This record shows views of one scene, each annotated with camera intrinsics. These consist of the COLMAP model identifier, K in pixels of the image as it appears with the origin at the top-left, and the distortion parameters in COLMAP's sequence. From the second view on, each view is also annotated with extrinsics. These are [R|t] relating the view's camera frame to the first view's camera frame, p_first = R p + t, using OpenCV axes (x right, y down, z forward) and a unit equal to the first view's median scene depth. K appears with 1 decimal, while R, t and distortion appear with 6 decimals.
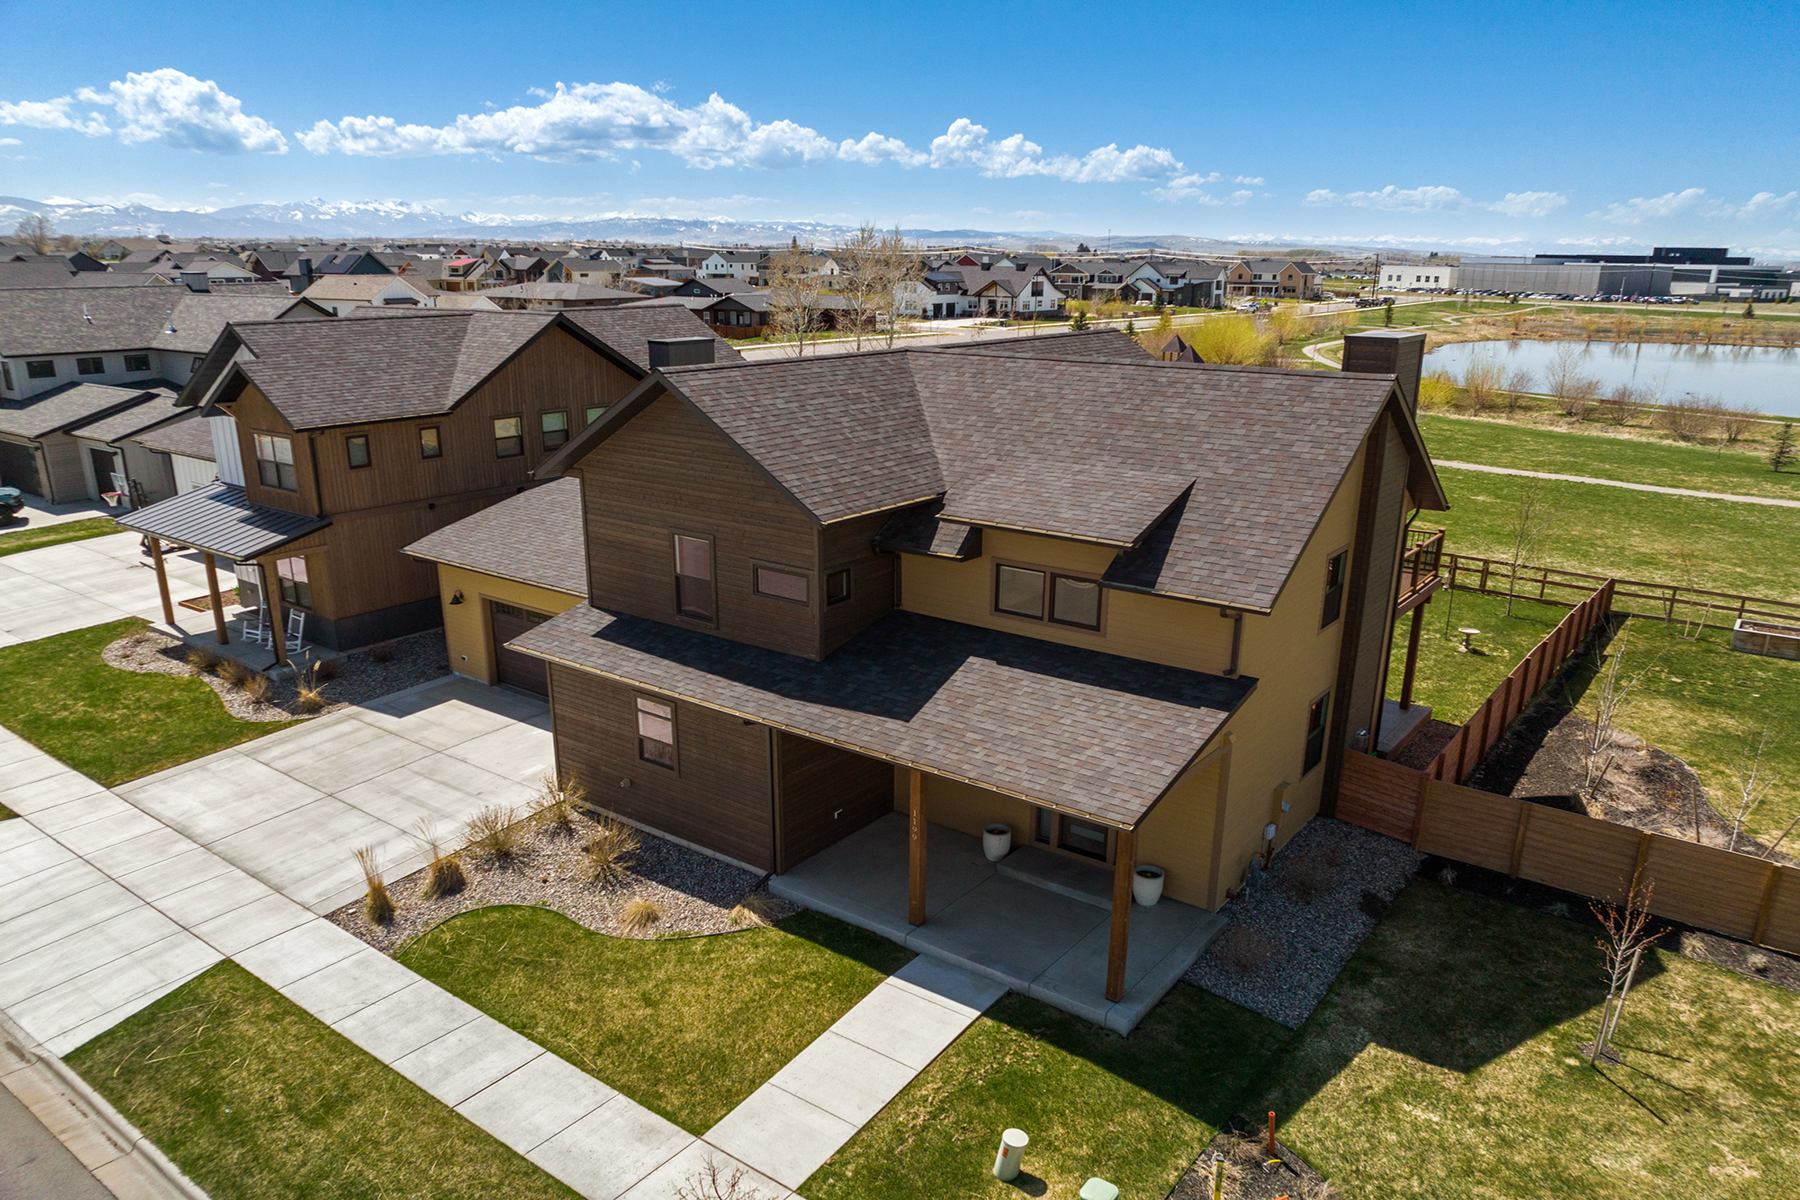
lens RADIAL K [[1267.7, 0, 904.8], [0, 1267.7, 647.1], [0, 0, 1]] dist [-0.048910, 0.022078]
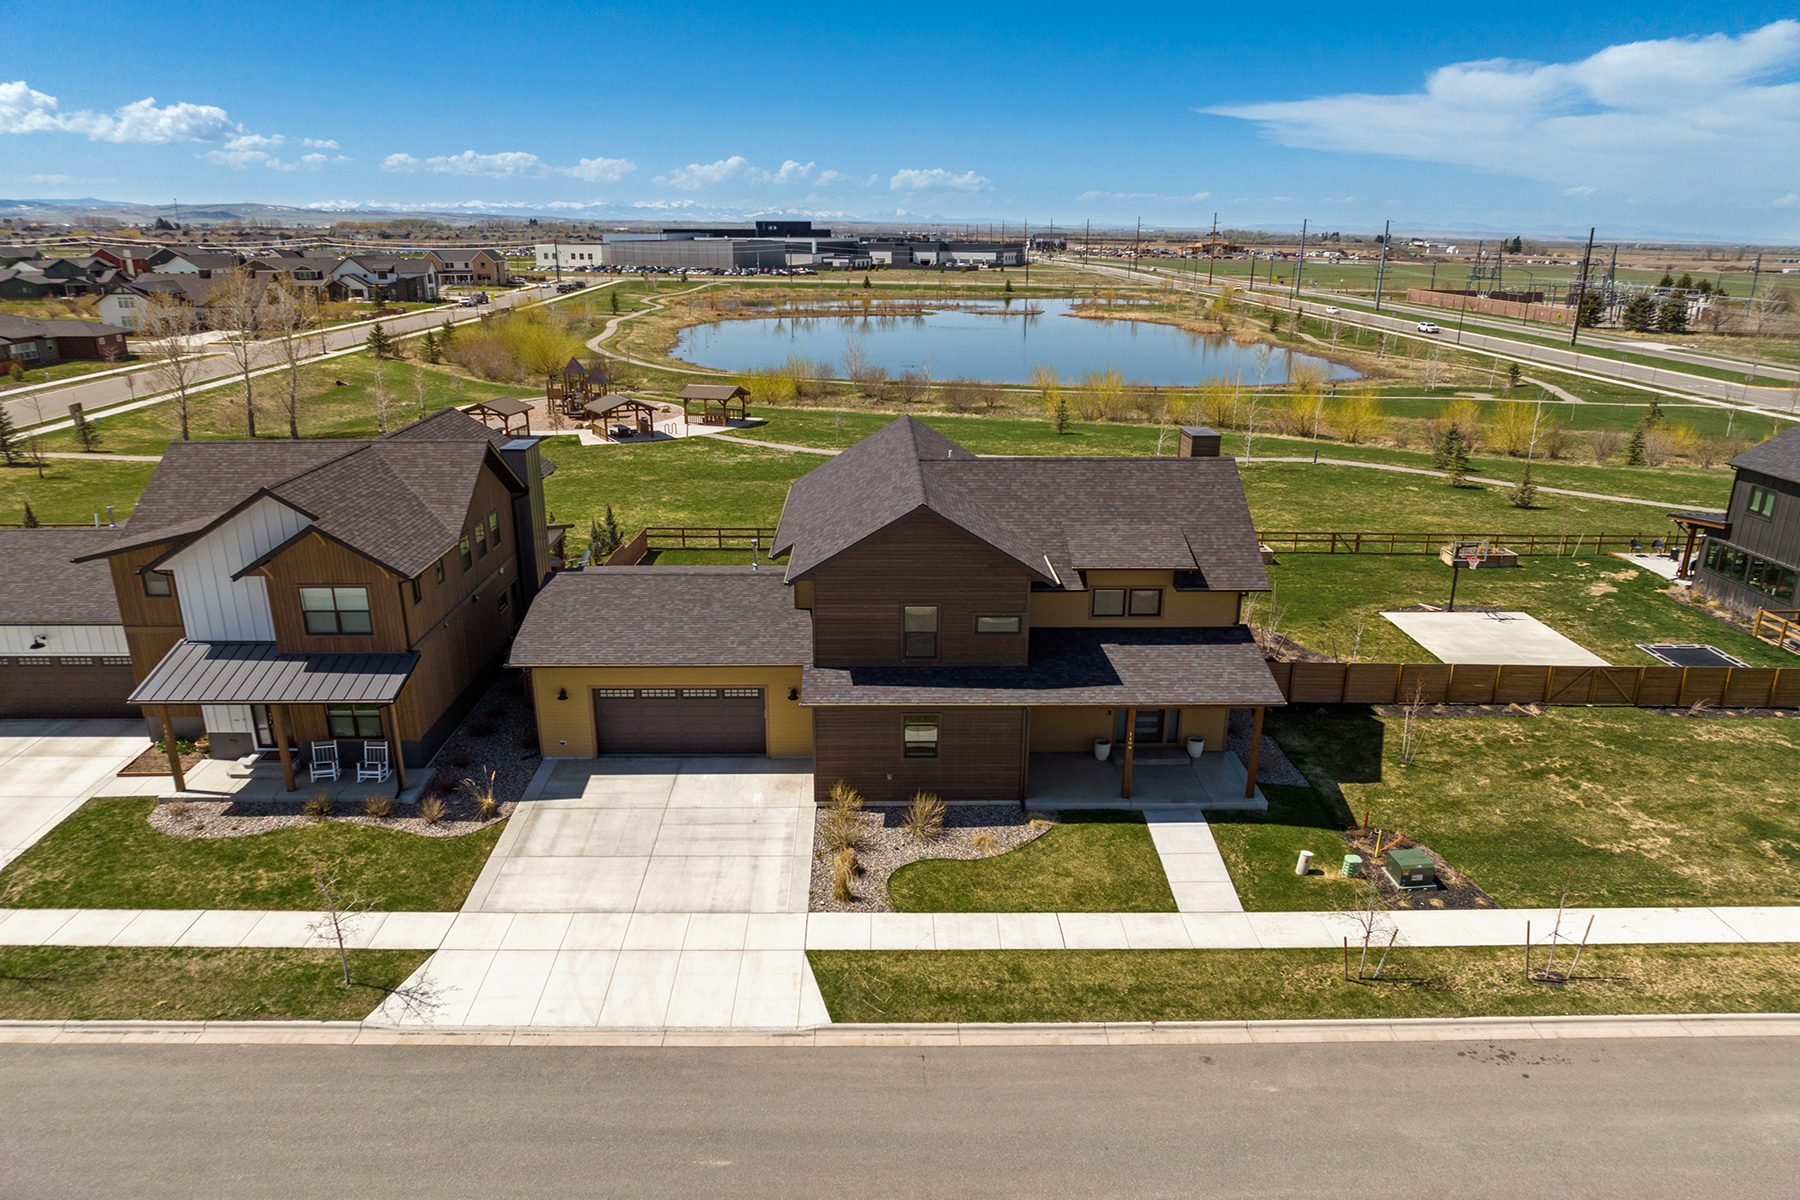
lens RADIAL K [[1249.4, 0, 906.7], [0, 1249.4, 686.1], [0, 0, 1]] dist [-0.038953, 0.010455]
pose [[0.787099, -0.216115, 0.577727, -0.124186], [0.182969, 0.976261, 0.115920, -0.019704], [-0.589065, 0.014466, 0.807957, -0.023647]]
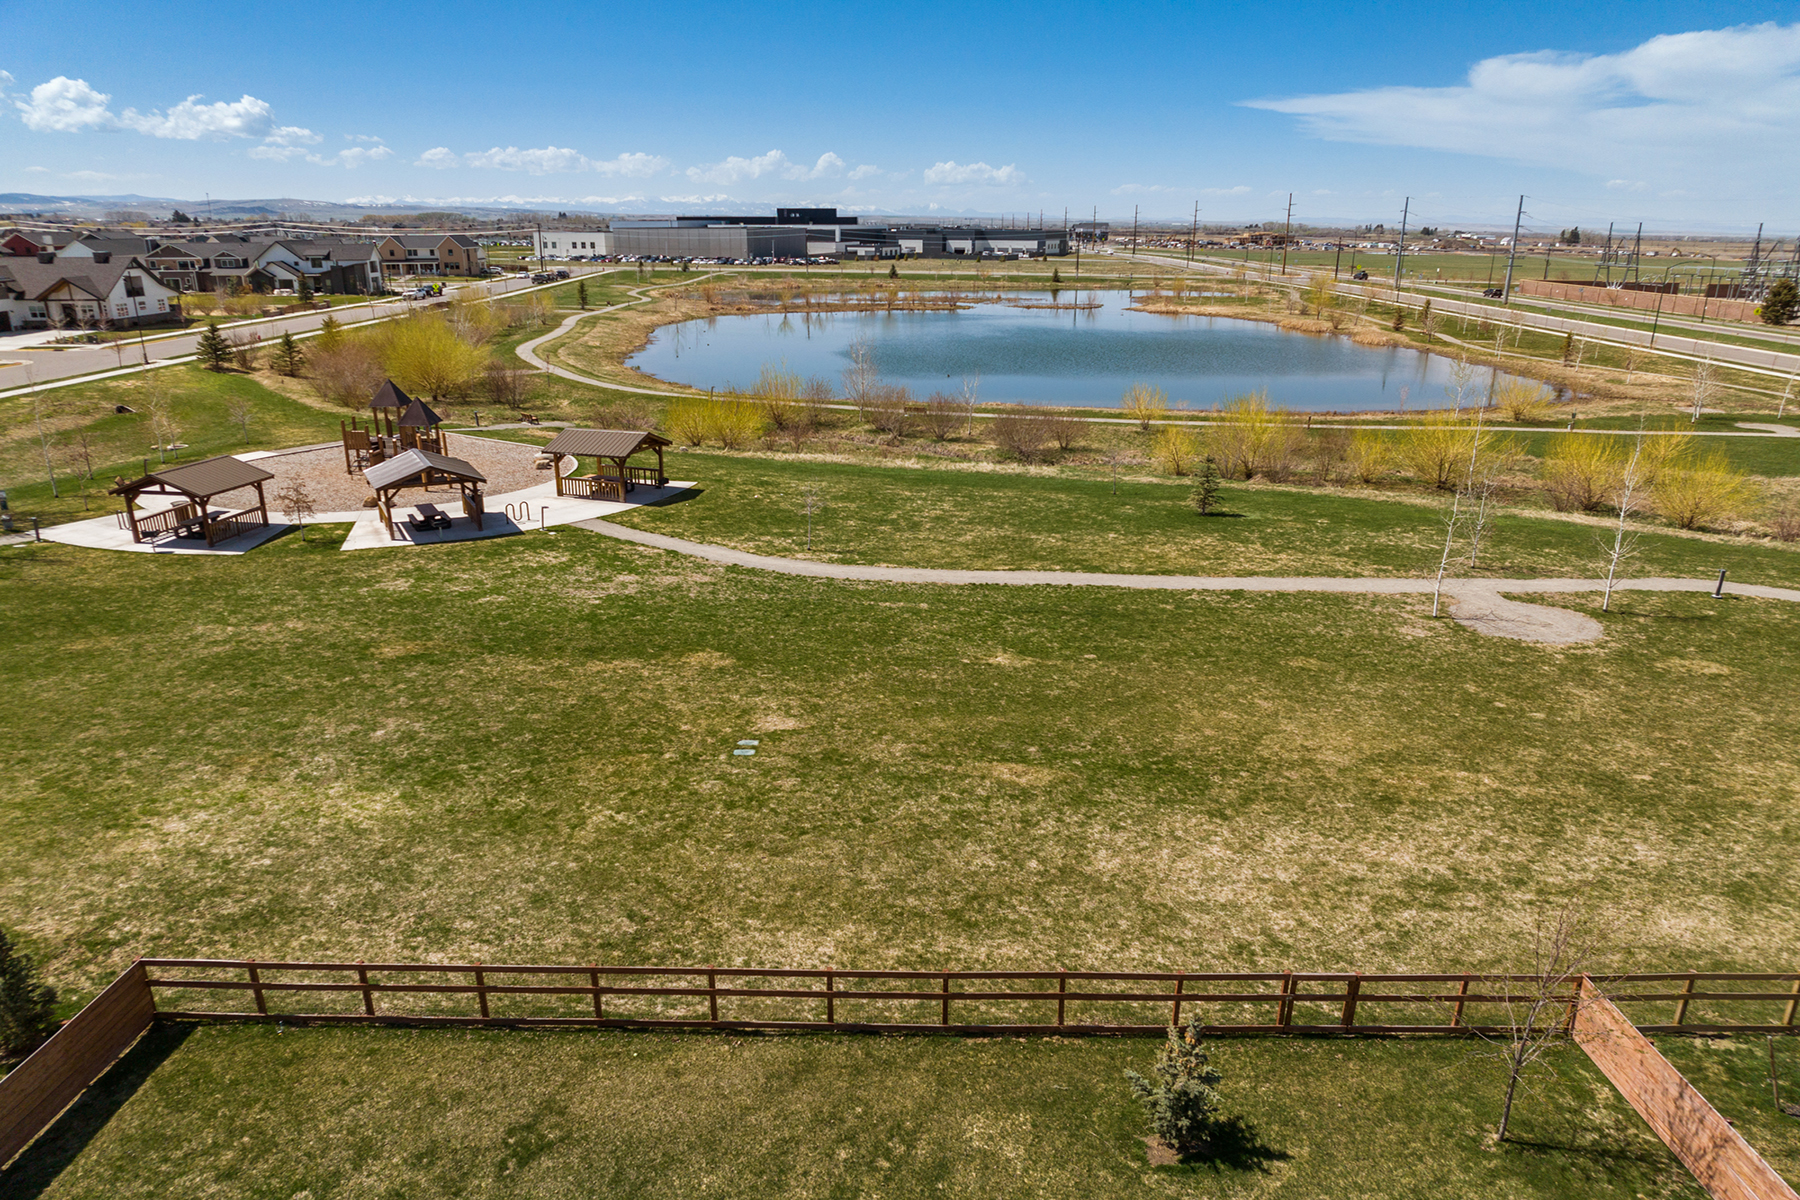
lens RADIAL K [[1249.4, 0, 906.7], [0, 1249.4, 686.1], [0, 0, 1]] dist [-0.038953, 0.010455]
pose [[0.802119, -0.213552, 0.557674, 0.017139], [0.179702, 0.976903, 0.115619, -0.058048], [-0.569484, 0.007475, 0.821969, 0.153051]]
